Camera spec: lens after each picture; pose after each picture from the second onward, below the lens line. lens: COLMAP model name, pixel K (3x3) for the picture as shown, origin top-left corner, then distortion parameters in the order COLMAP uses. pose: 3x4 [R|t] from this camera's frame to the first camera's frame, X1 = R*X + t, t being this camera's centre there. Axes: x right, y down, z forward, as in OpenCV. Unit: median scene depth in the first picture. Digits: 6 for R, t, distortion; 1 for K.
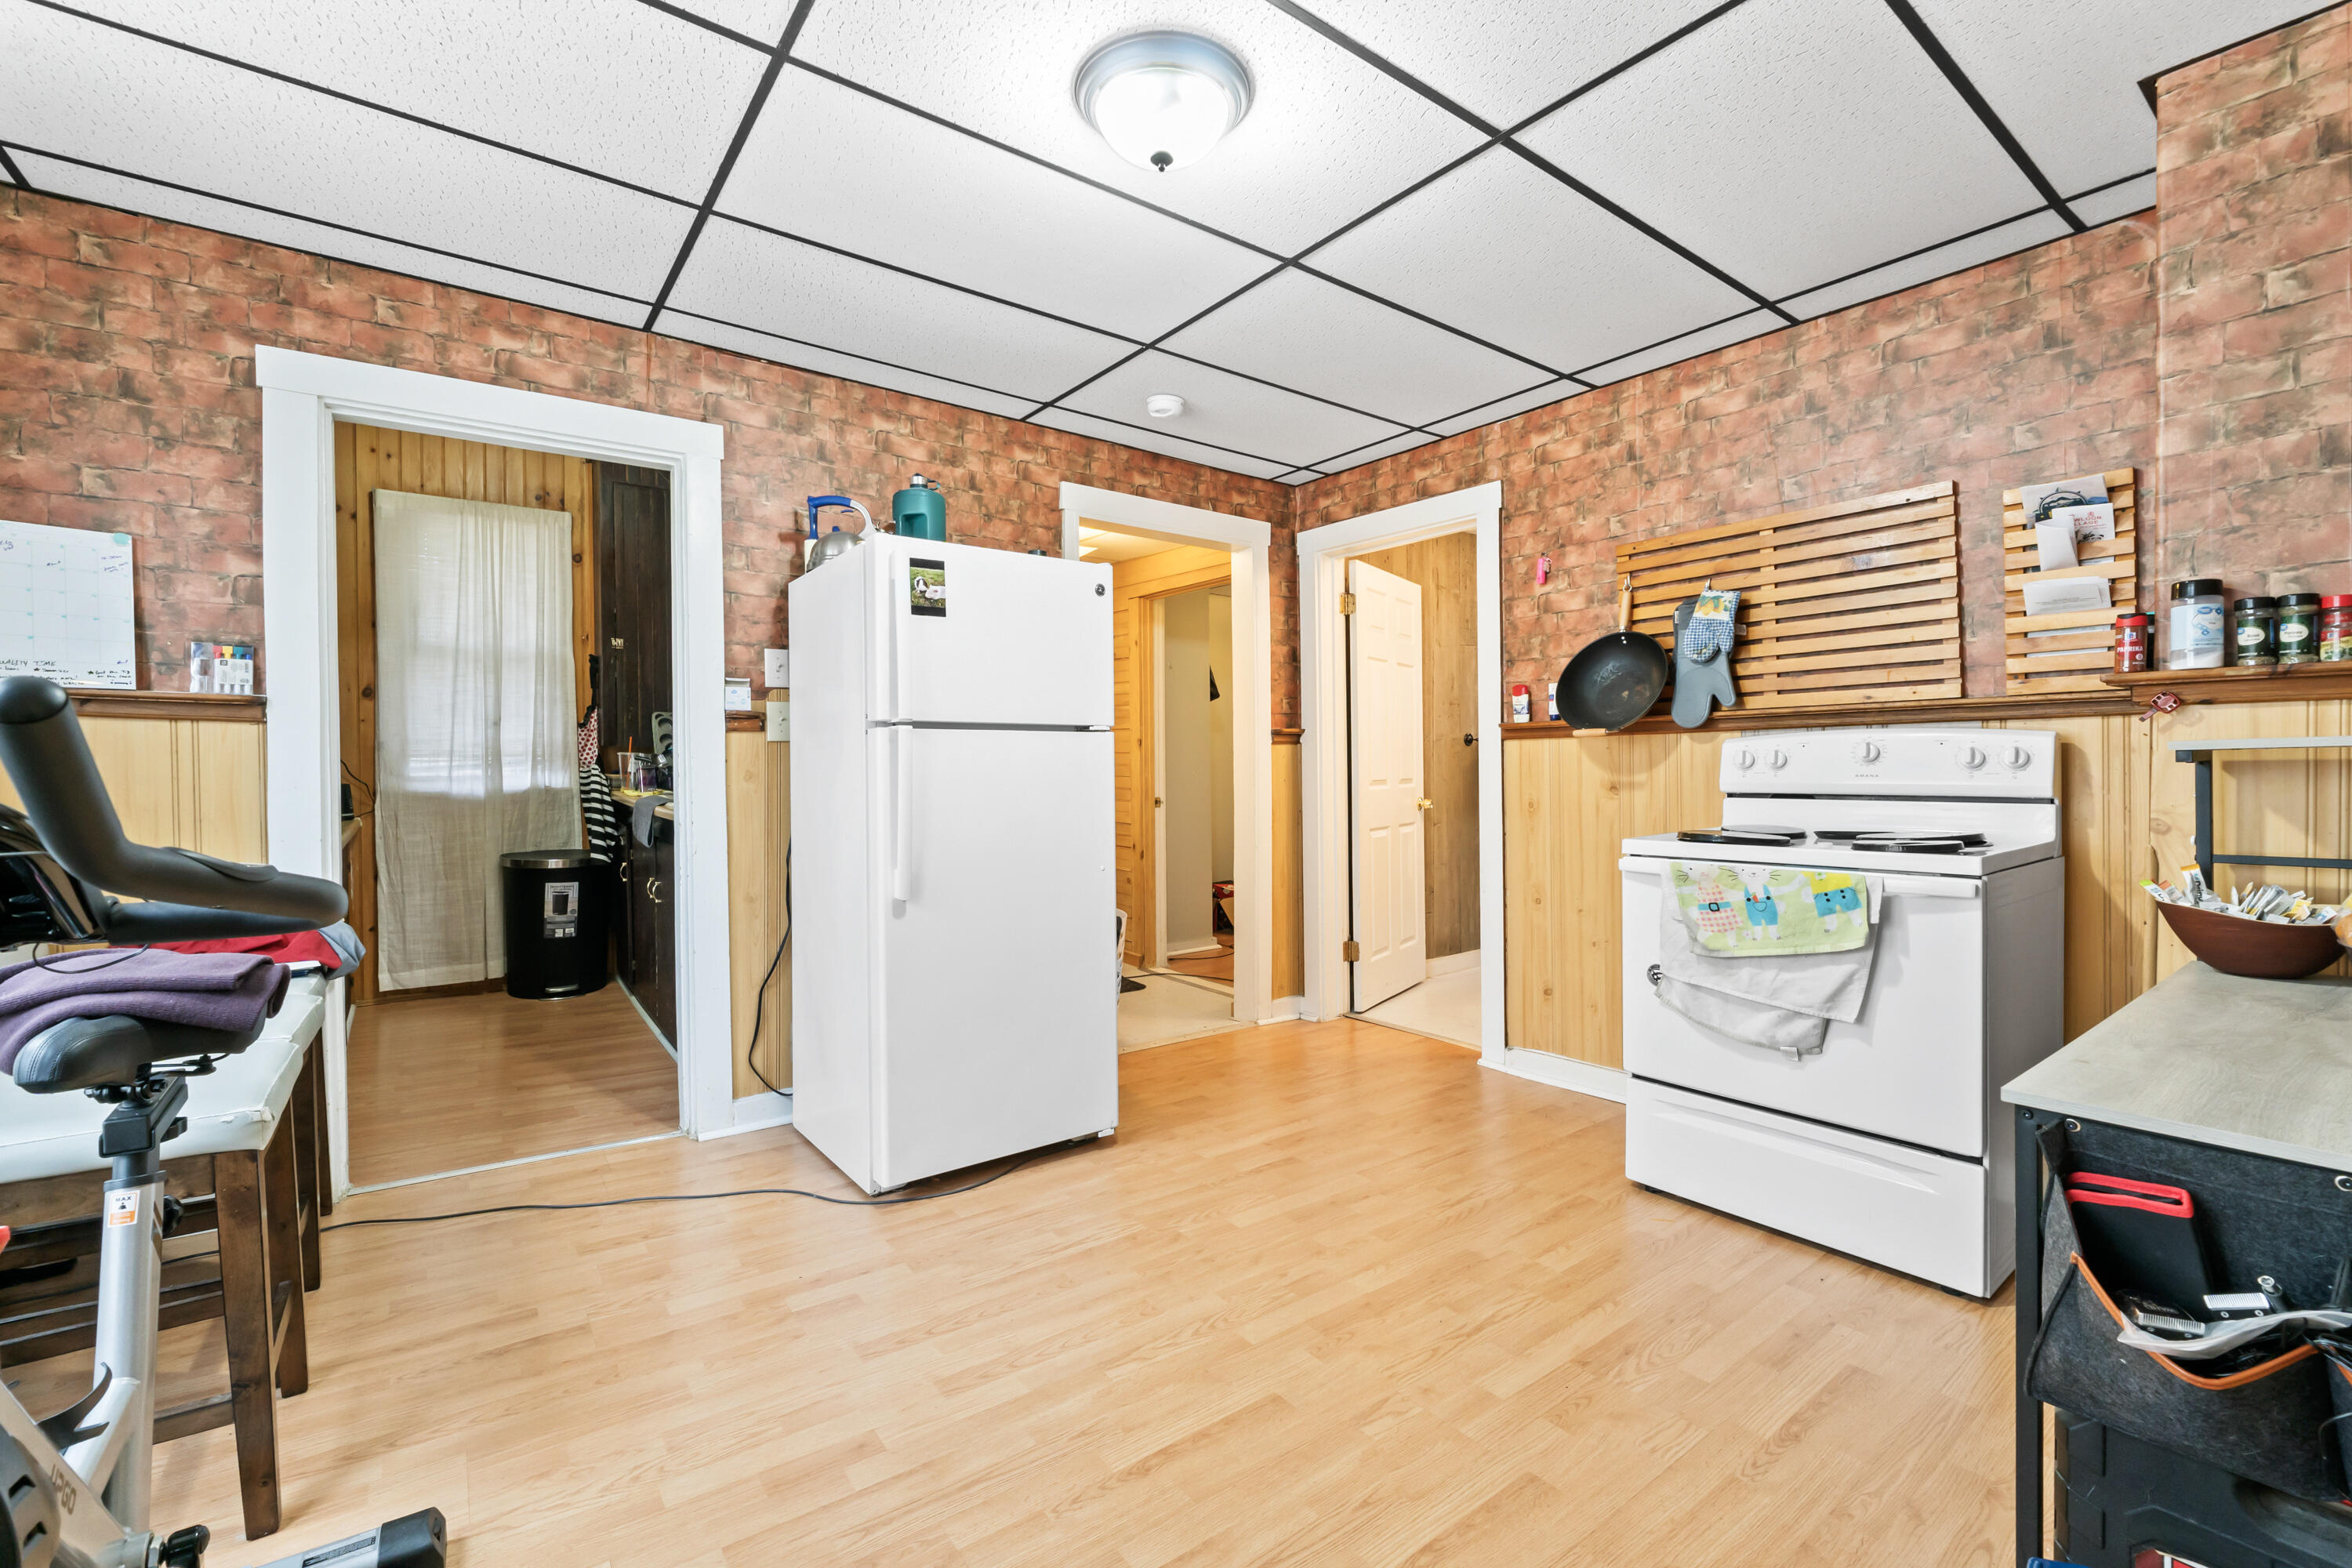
lens RADIAL K [[997.9, 0, 1197.9], [0, 997.9, 776.0], [0, 0, 1]] dist [-0.006163, -0.000395]
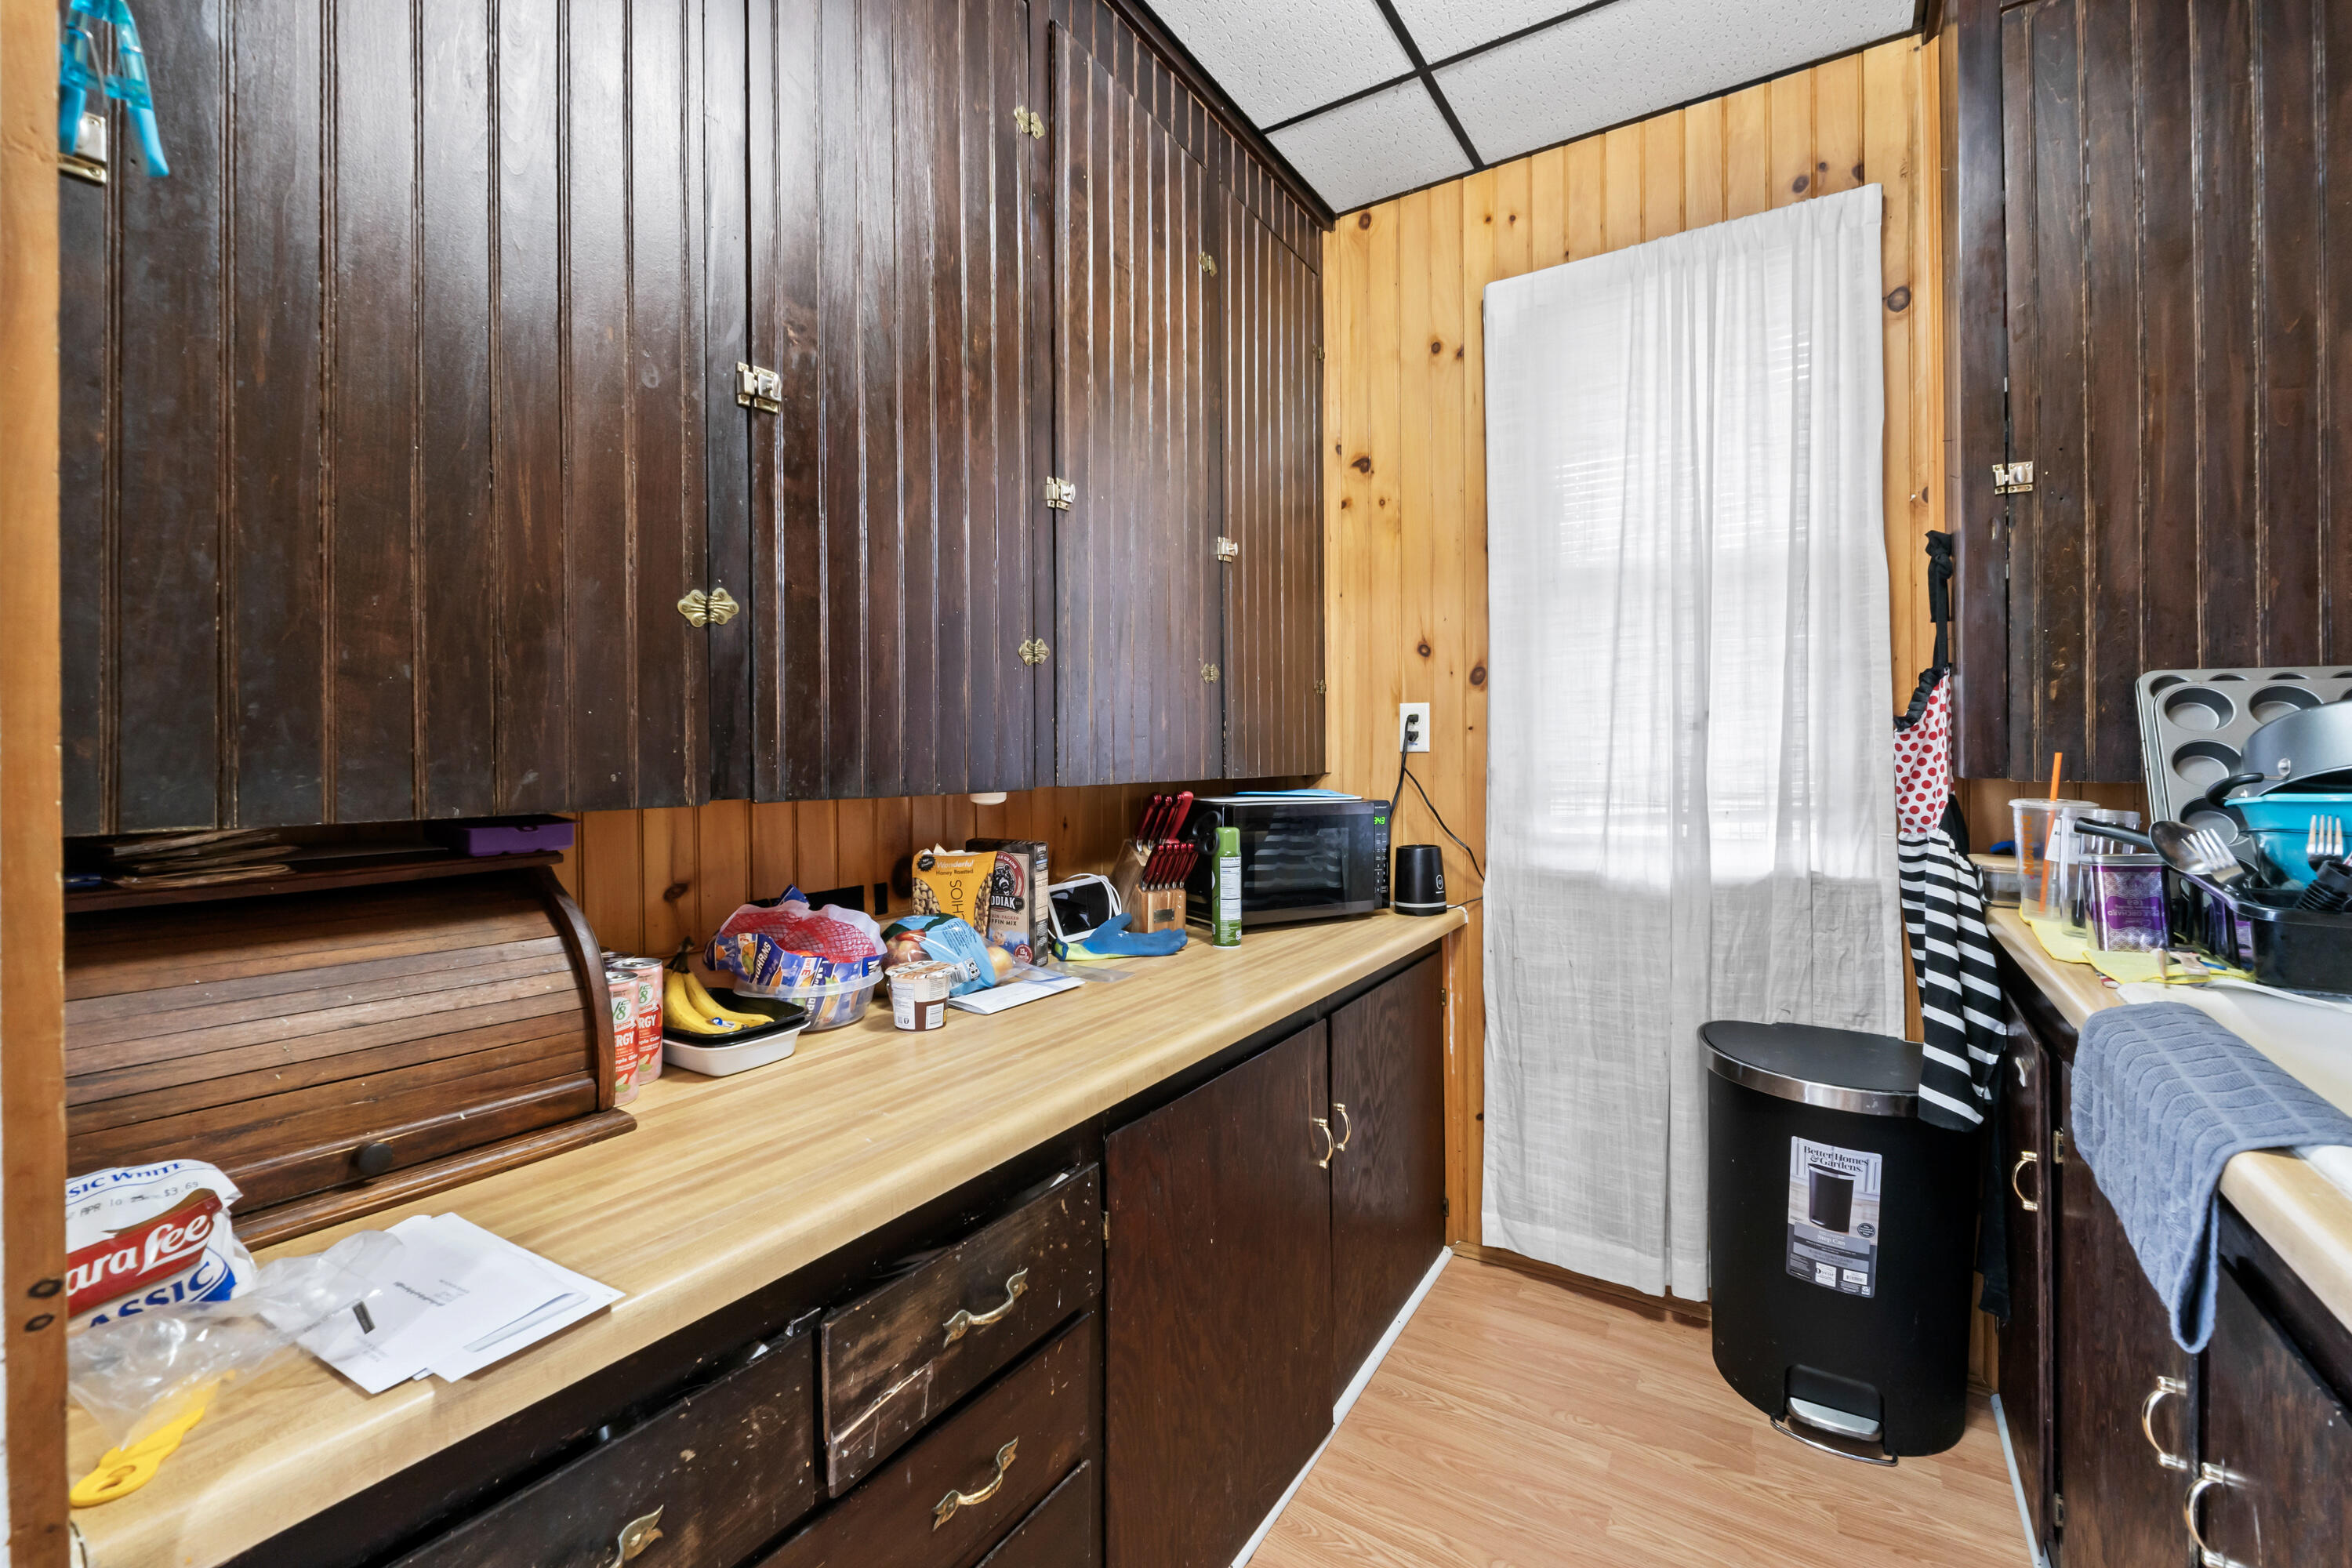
lens RADIAL K [[997.9, 0, 1144.3], [0, 997.9, 761.0], [0, 0, 1]] dist [-0.006163, -0.000395]
pose [[0.320074, 0.003902, -0.947384, -0.367586], [-0.011283, 0.999936, 0.000307, -0.034566], [0.947325, 0.010591, 0.320098, 0.630511]]
